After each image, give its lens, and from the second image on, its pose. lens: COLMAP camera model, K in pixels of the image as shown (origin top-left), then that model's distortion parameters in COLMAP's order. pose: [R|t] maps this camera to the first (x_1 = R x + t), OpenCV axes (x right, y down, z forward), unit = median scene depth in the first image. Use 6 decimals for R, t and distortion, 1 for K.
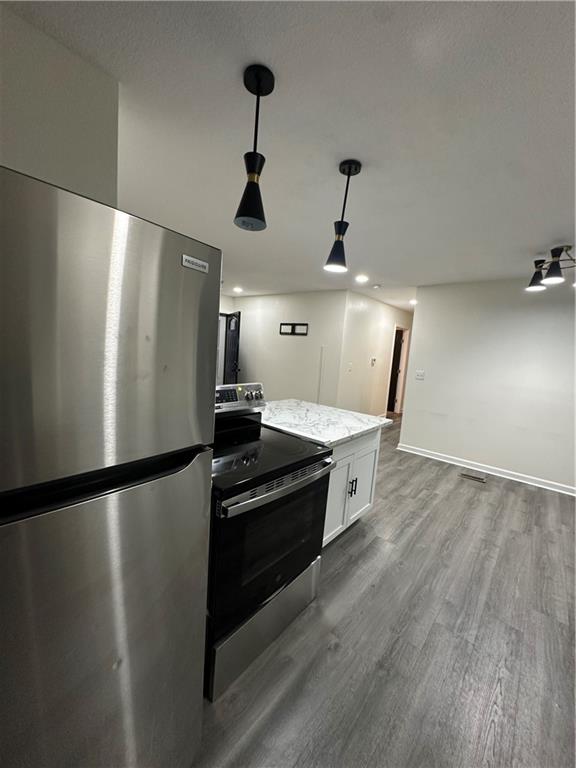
lens RADIAL K [[305.4, 0, 288.2], [0, 305.4, 385.0], [0, 0, 1]] dist [-0.003822, 0.001015]
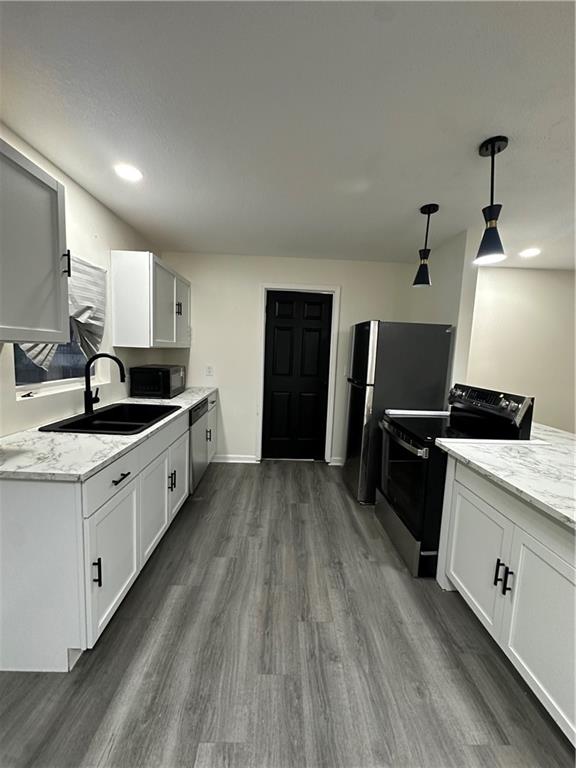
lens RADIAL K [[305.4, 0, 287.9], [0, 305.4, 384.6], [0, 0, 1]] dist [-0.003822, 0.001015]
pose [[-0.739792, -0.022370, -0.672464, 1.035343], [-0.169750, 0.973322, 0.154367, -0.058103], [0.651071, 0.228350, -0.723853, 1.188649]]
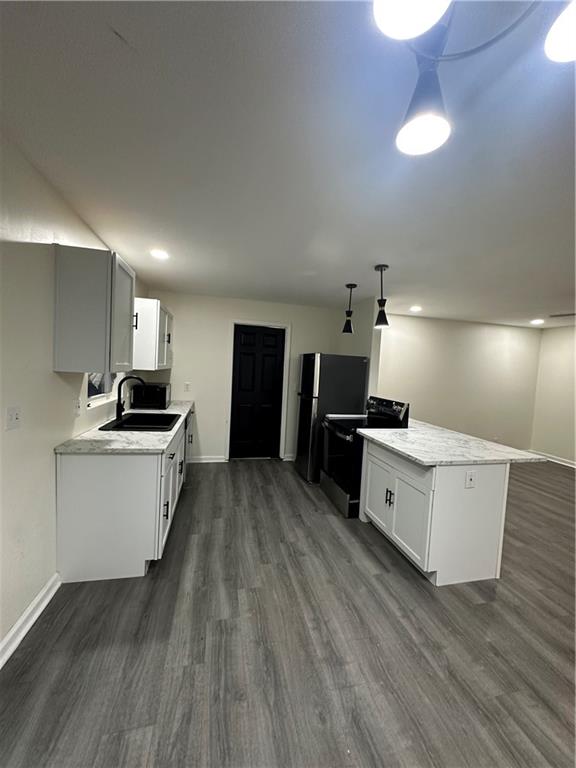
lens RADIAL K [[305.4, 0, 288.2], [0, 305.4, 384.9], [0, 0, 1]] dist [-0.003822, 0.001015]
pose [[-0.587280, -0.054231, -0.807565, 1.520971], [-0.189164, 0.979317, 0.071800, -0.093520], [0.786969, 0.194929, -0.585392, 1.427213]]
